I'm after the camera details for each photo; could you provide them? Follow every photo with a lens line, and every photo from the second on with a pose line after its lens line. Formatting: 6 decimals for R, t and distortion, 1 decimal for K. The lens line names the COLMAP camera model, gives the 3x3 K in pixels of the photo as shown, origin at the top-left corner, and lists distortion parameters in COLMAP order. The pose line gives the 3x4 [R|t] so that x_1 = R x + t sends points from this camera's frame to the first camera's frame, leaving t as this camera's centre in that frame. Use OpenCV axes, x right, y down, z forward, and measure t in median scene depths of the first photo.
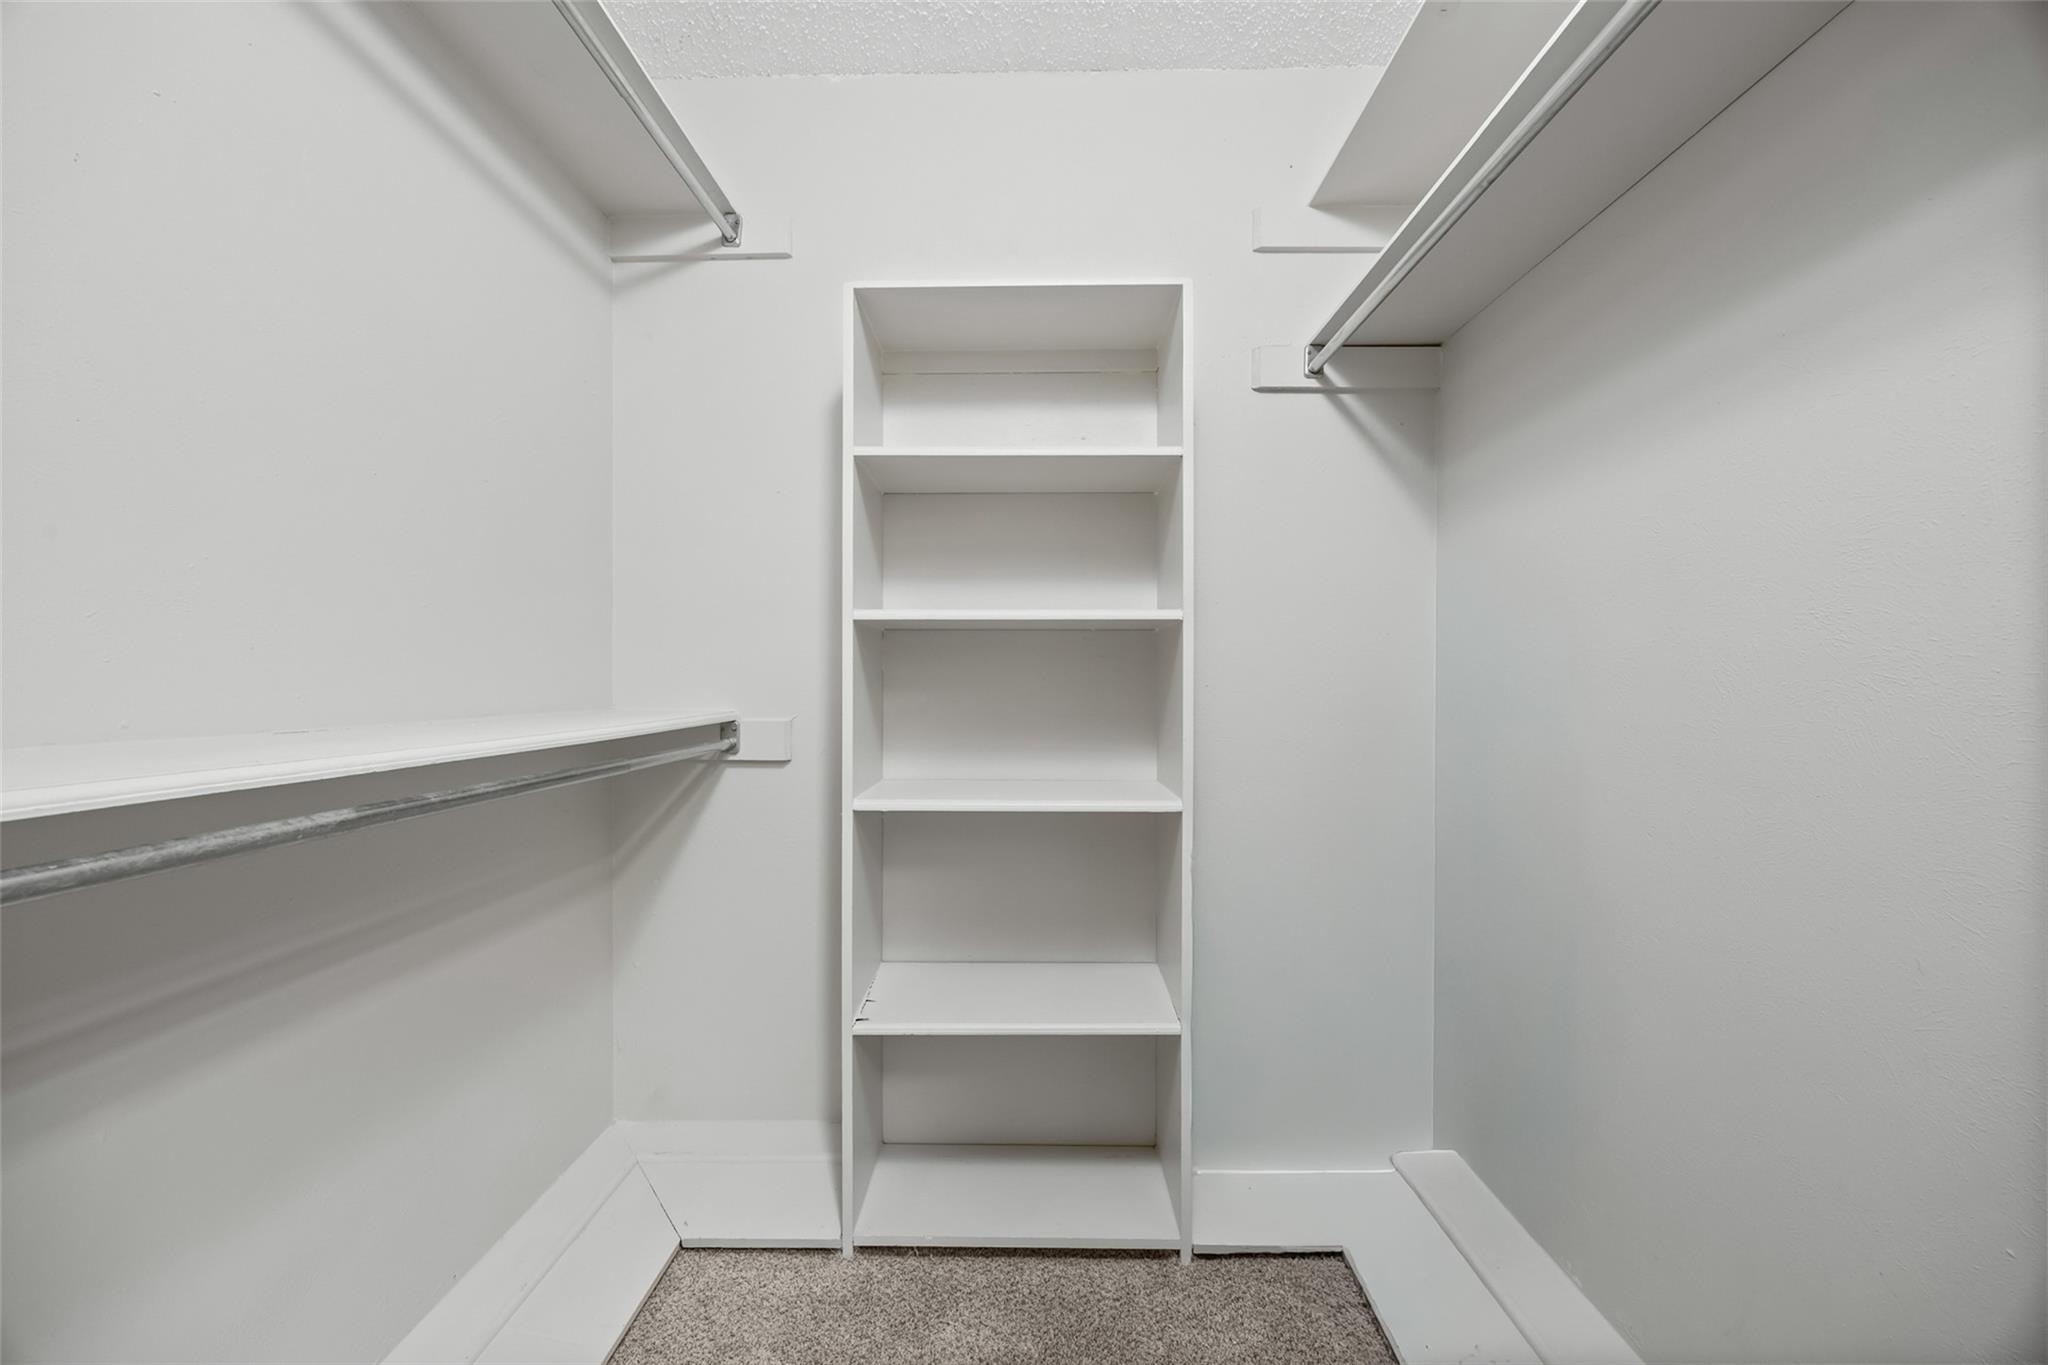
lens RADIAL K [[788.8, 0, 1026.7], [0, 788.8, 684.0], [0, 0, 1]] dist [-0.001776, -0.000353]
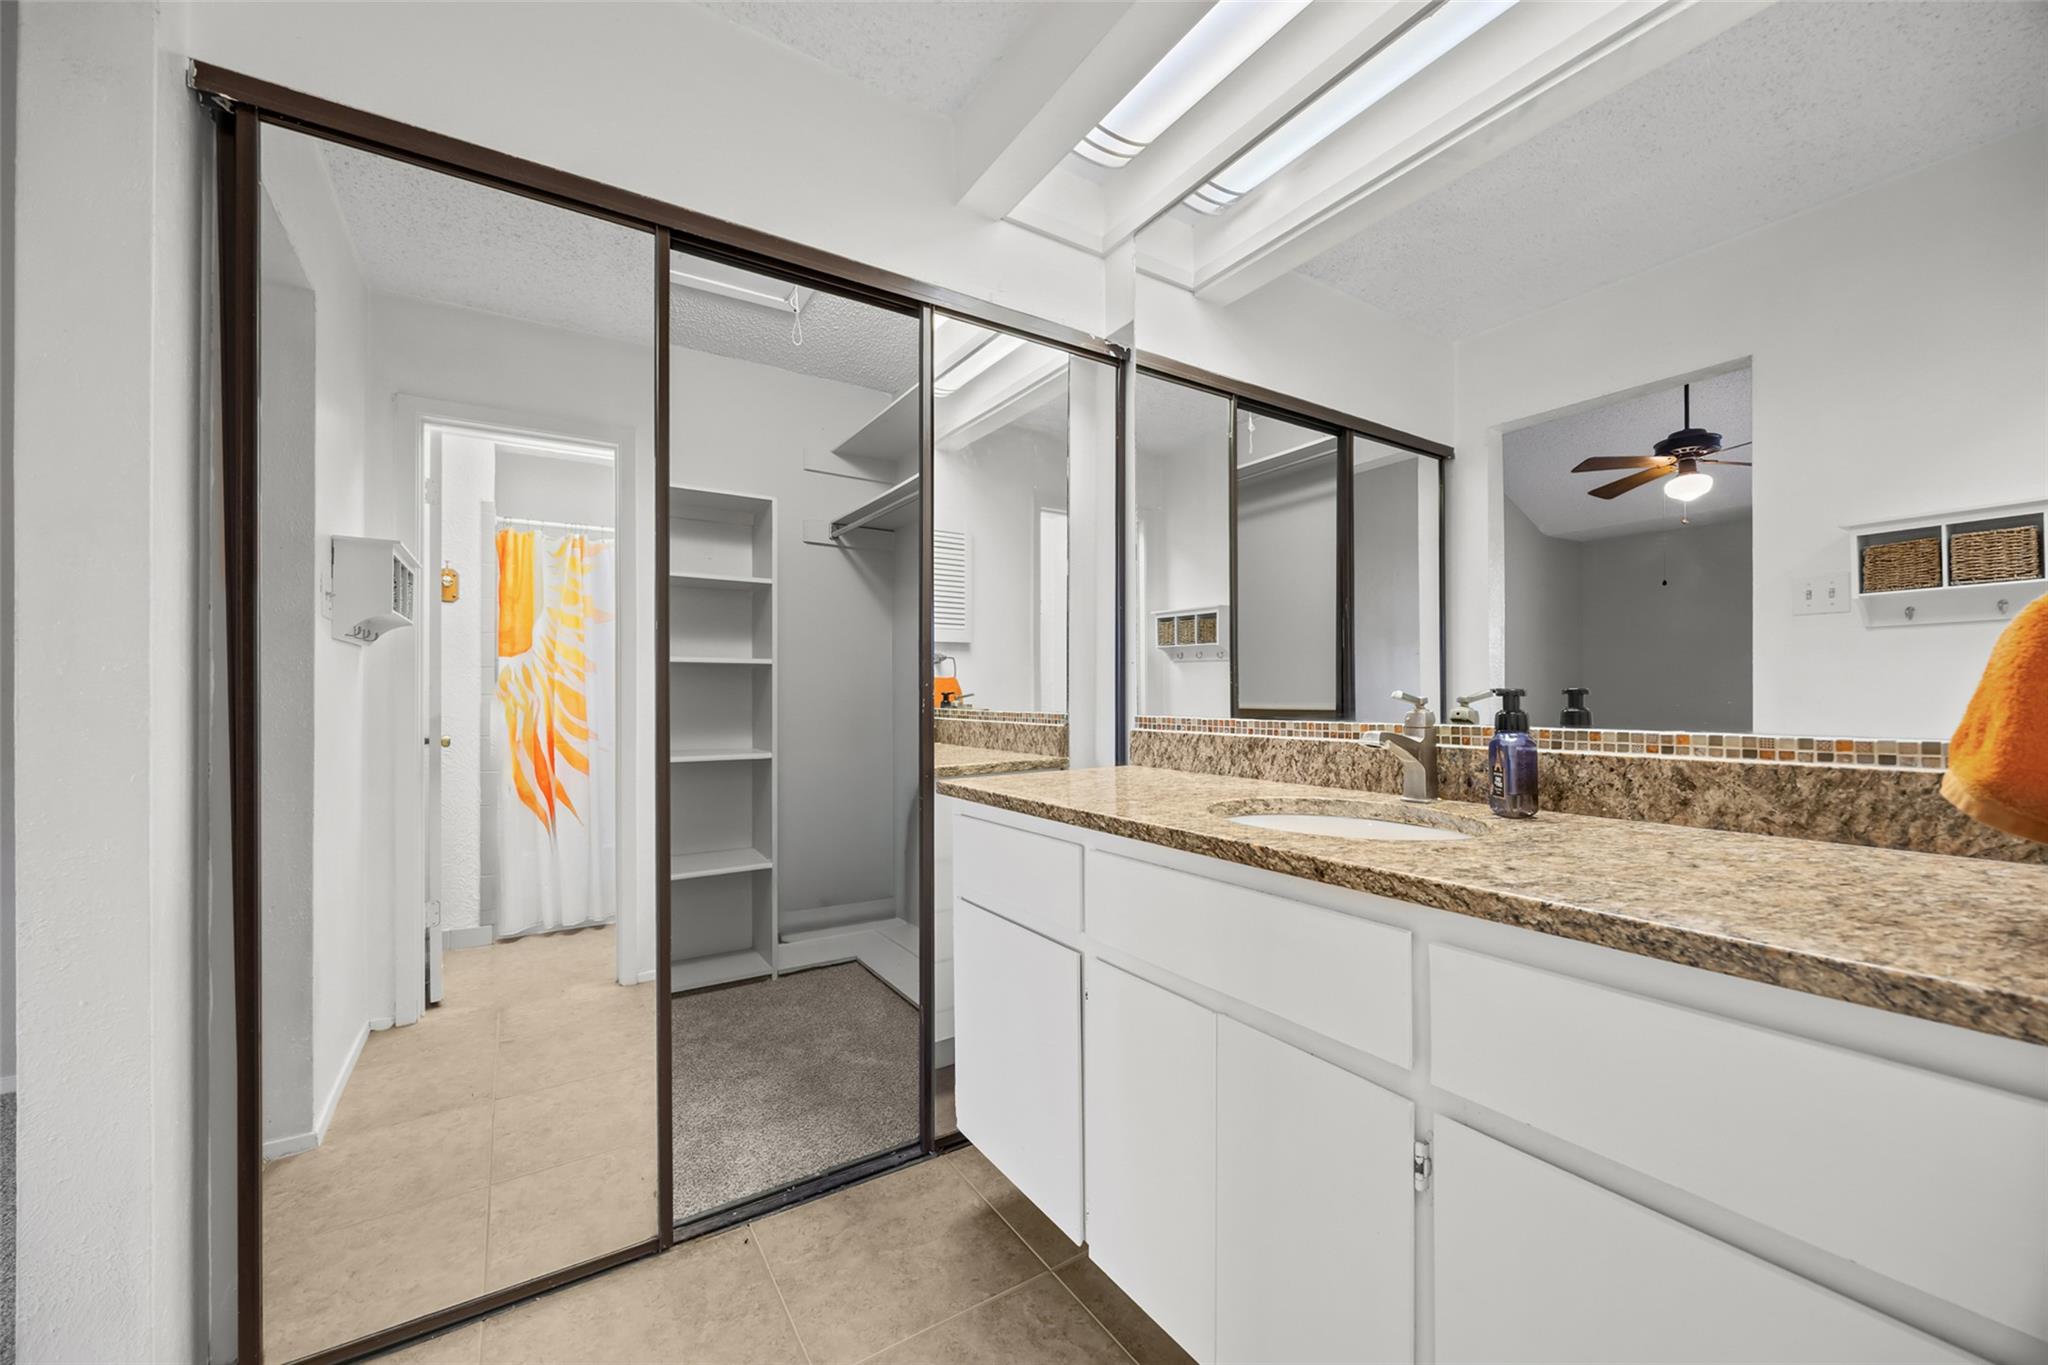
lens RADIAL K [[788.8, 0, 1007.2], [0, 788.8, 684.1], [0, 0, 1]] dist [-0.001776, -0.000353]
pose [[0.848722, 0.000594, 0.528839, -0.323761], [0.007020, 0.999899, -0.012390, 0.001575], [-0.528793, 0.014228, 0.848632, -0.934318]]
